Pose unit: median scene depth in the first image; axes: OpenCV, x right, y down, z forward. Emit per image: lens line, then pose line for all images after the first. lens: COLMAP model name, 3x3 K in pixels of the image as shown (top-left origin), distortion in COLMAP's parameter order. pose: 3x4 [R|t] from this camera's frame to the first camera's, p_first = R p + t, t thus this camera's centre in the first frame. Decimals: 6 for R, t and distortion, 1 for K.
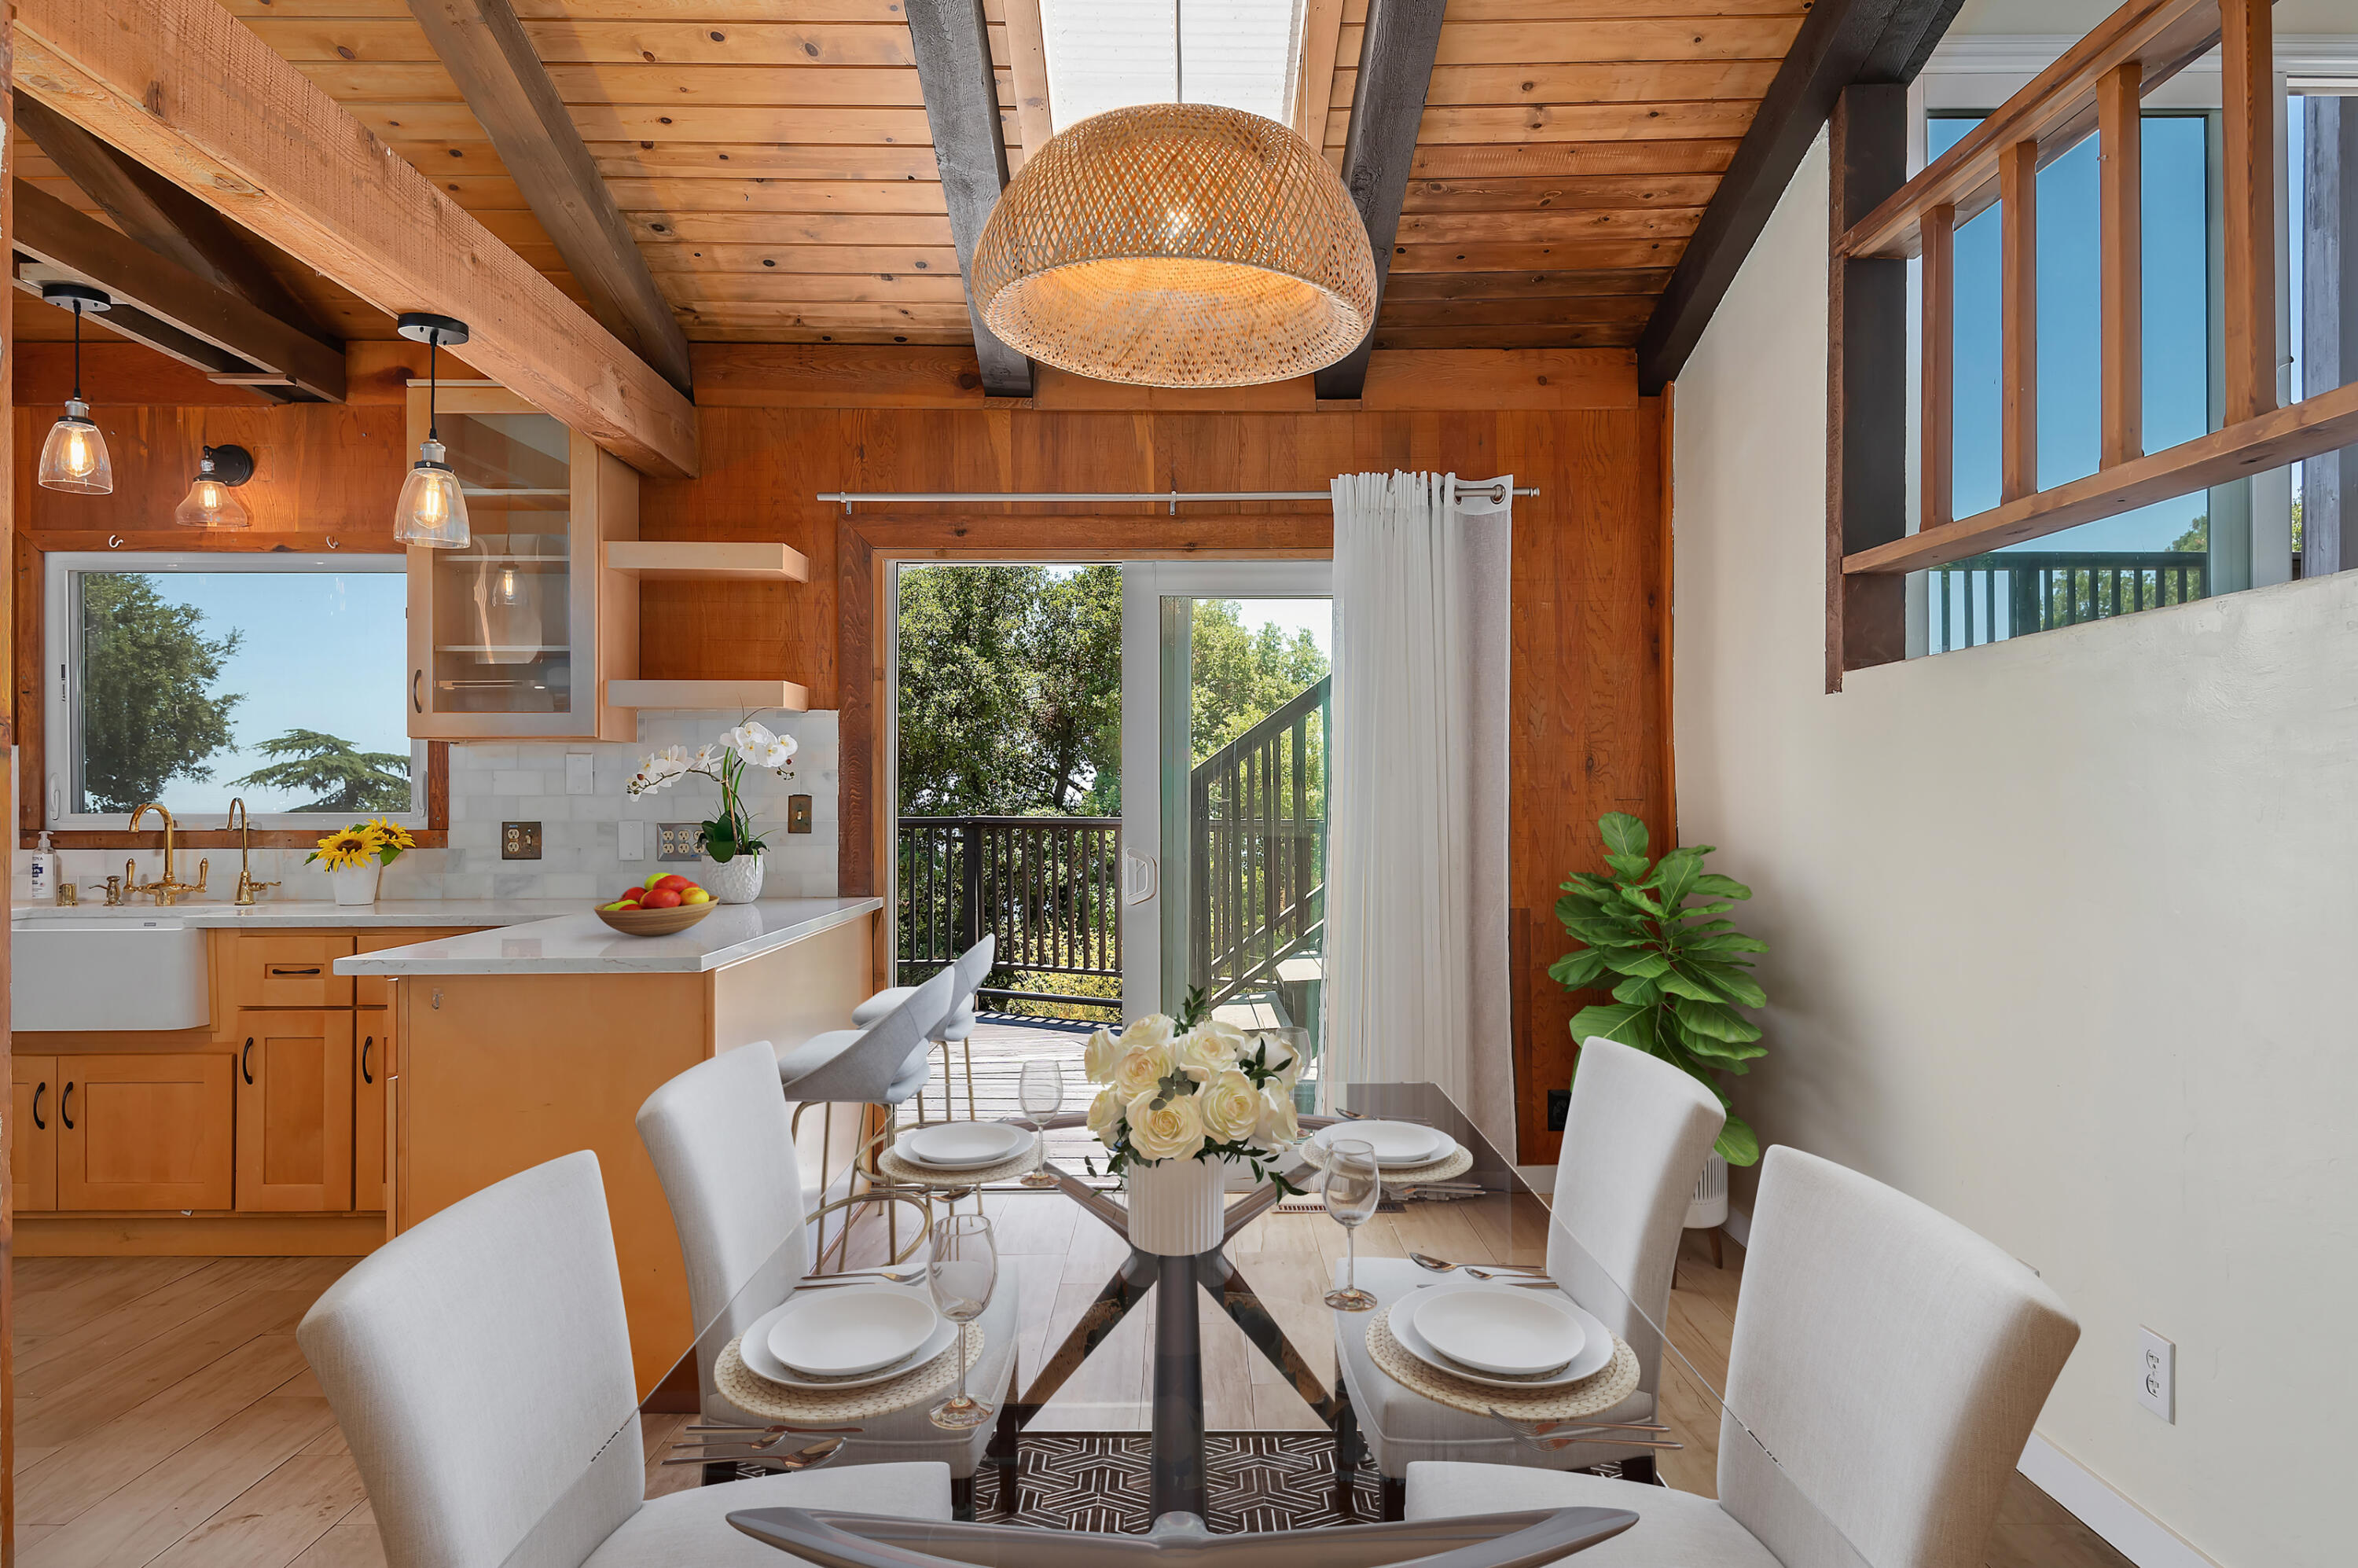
lens RADIAL K [[1480.5, 0, 1183.9], [0, 1480.5, 784.2], [0, 0, 1]] dist [0.024956, -0.018666]
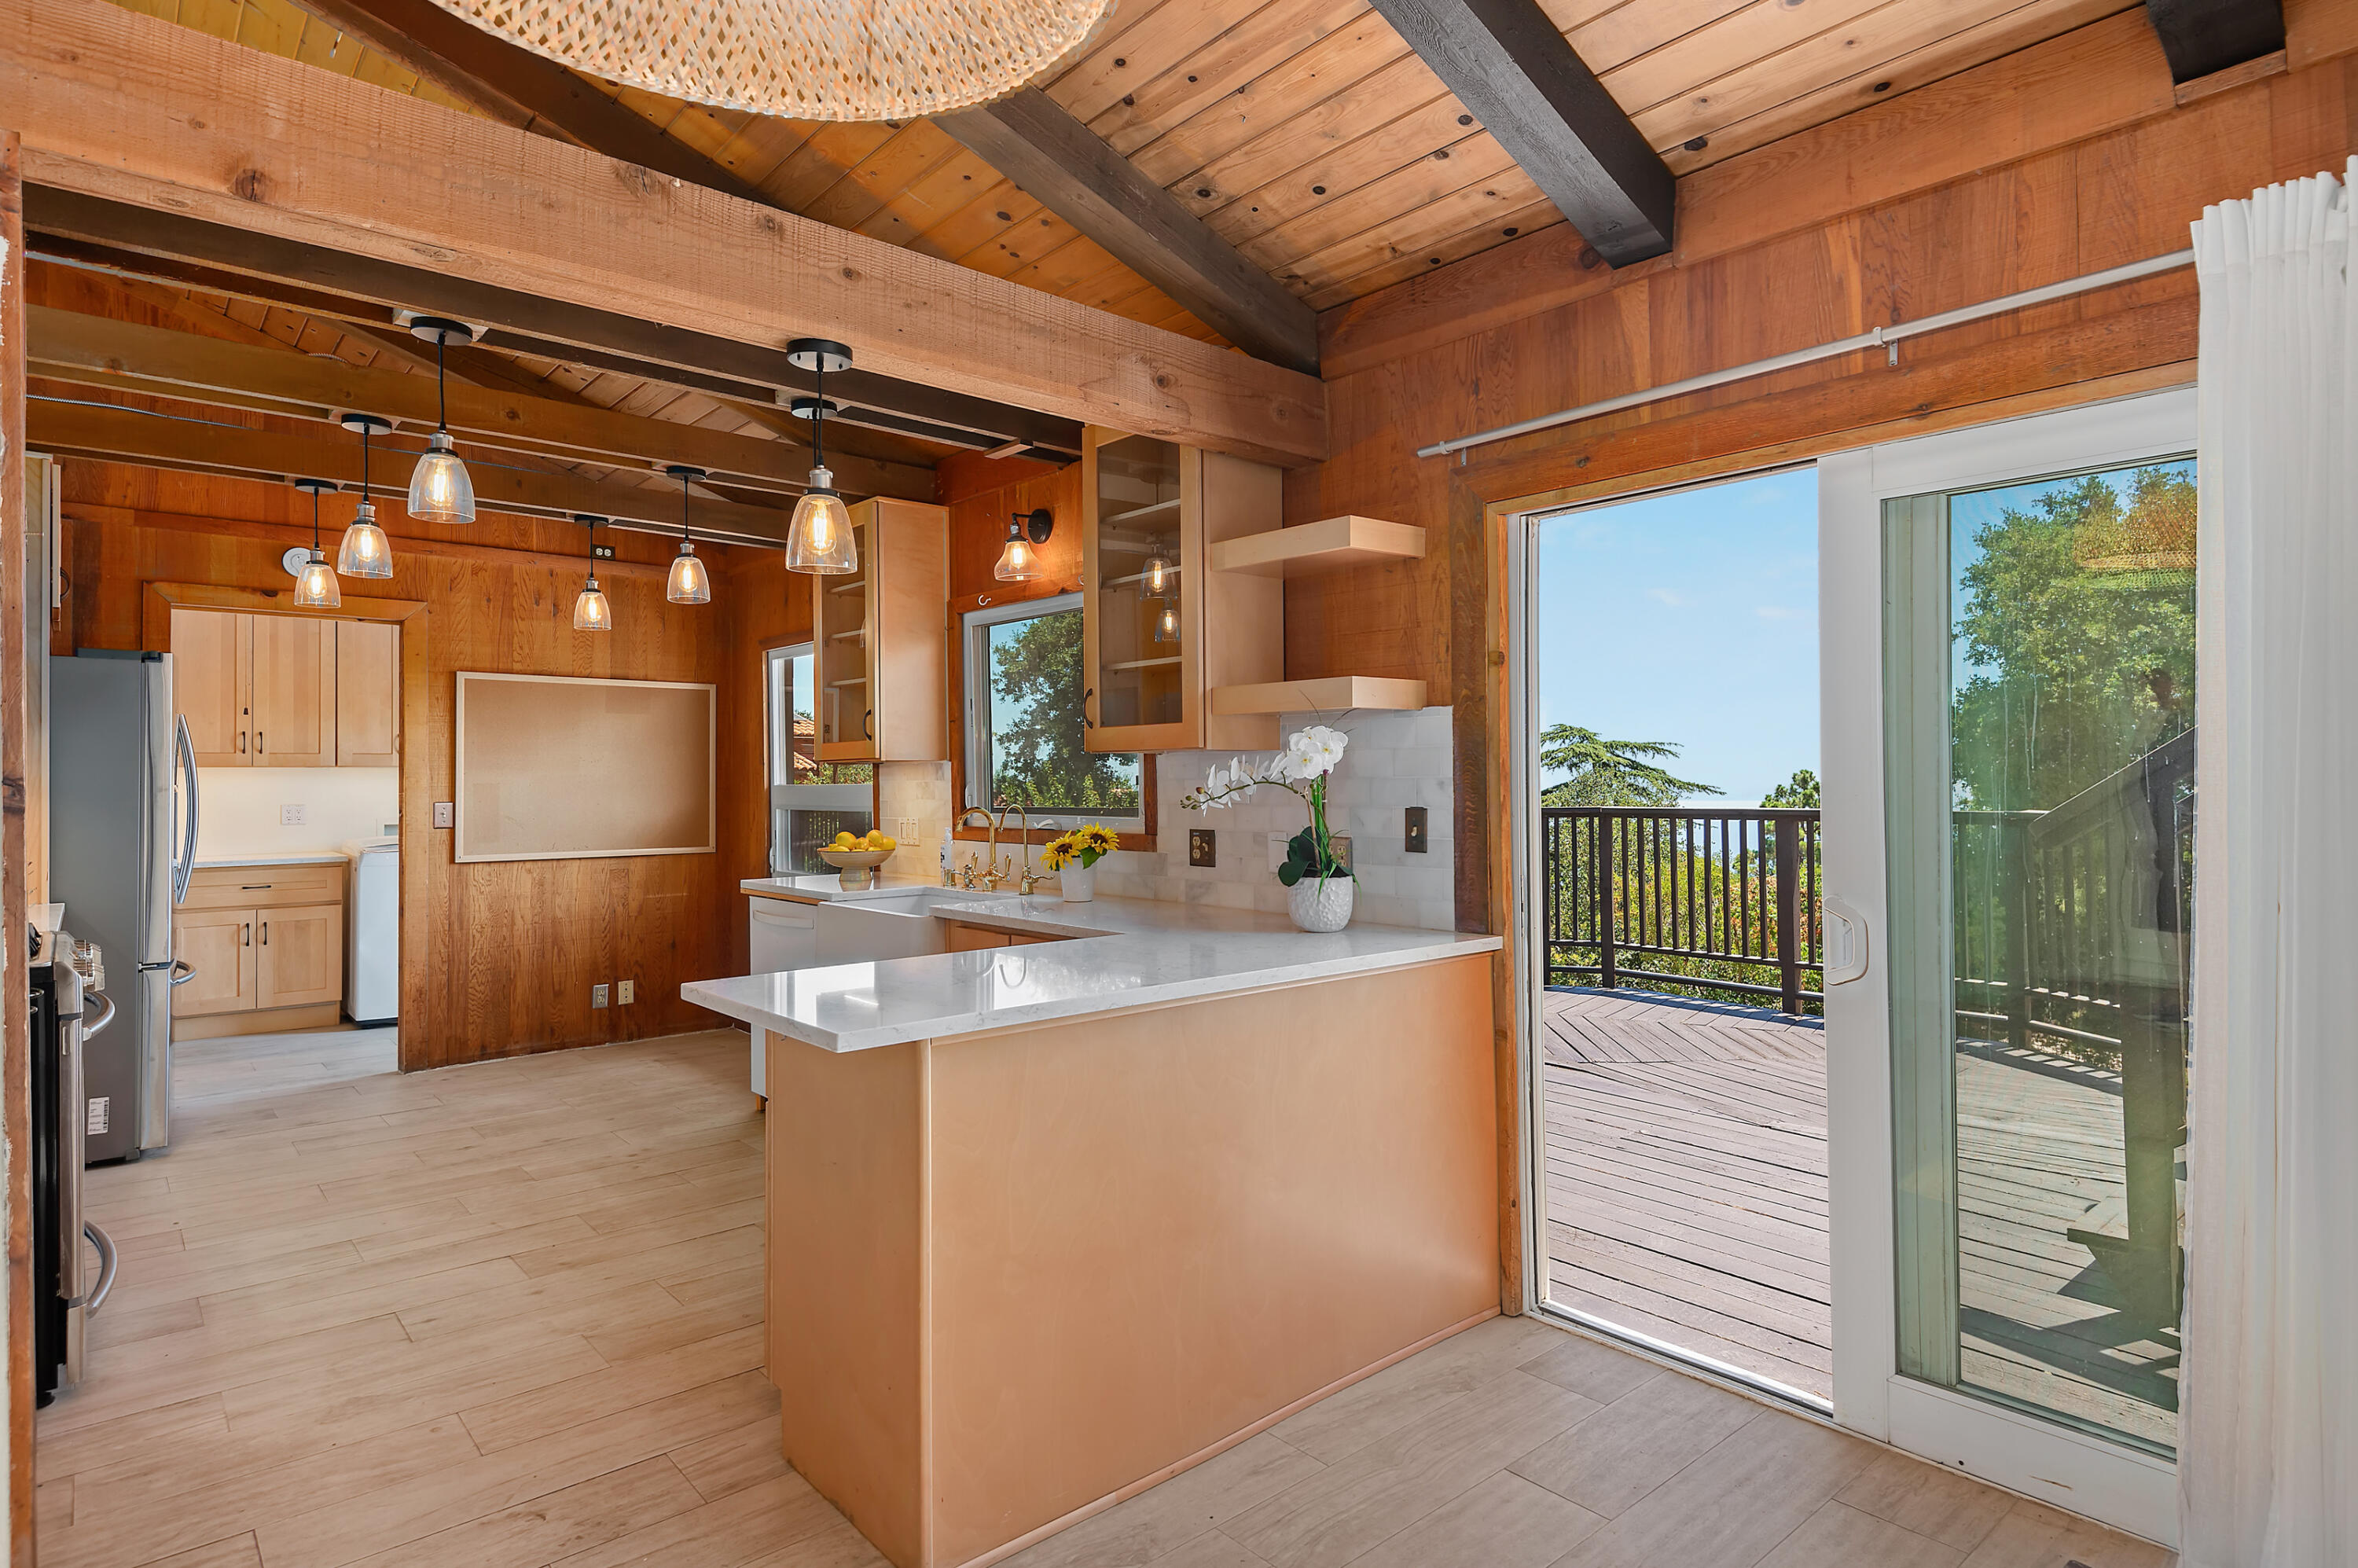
lens RADIAL K [[1250.6, 0, 1193.2], [0, 1250.6, 766.2], [0, 0, 1]] dist [0.023543, -0.010278]
pose [[0.656124, -0.010470, -0.754580, 0.199656], [0.013186, 0.999910, -0.002408, -0.016376], [0.754538, -0.008370, 0.656203, 0.431509]]
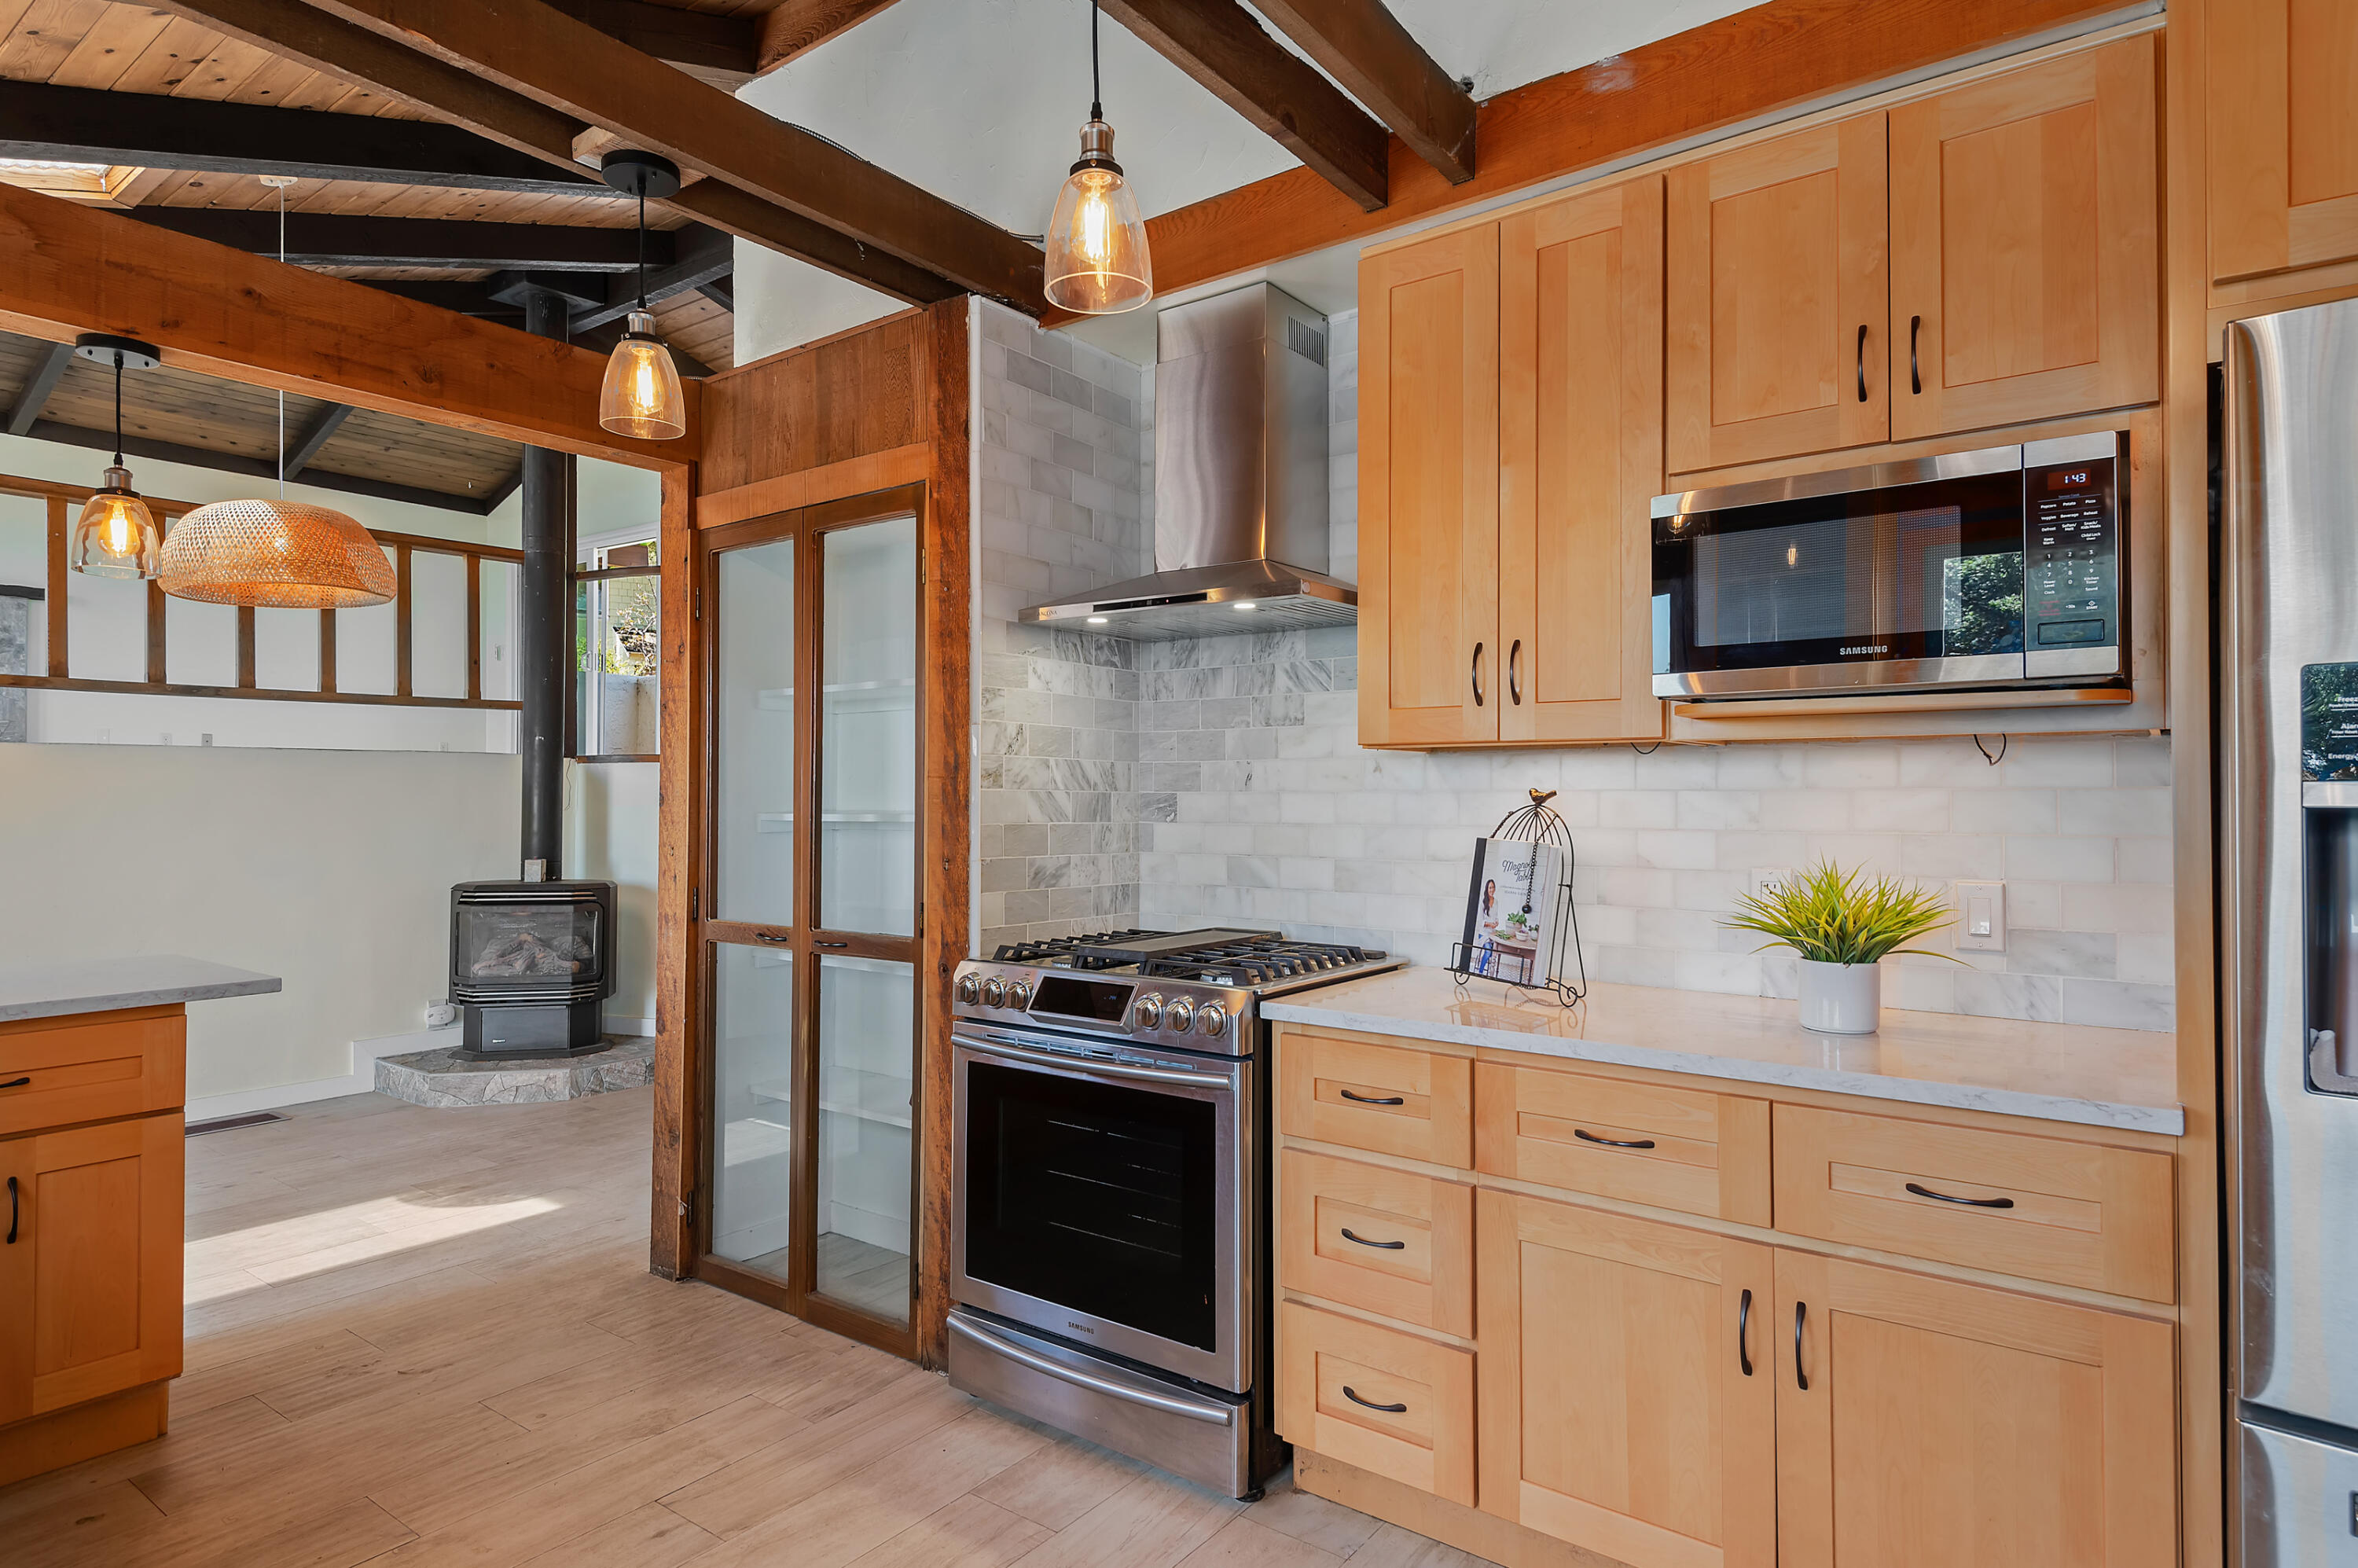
lens RADIAL K [[1327.4, 0, 1240.2], [0, 1327.4, 779.8], [0, 0, 1]] dist [0.037425, -0.013420]
pose [[-0.806025, 0.002996, 0.591874, -1.074614], [-0.009778, 0.999783, -0.018377, -0.010032], [-0.591801, -0.020600, -0.805821, 0.857270]]
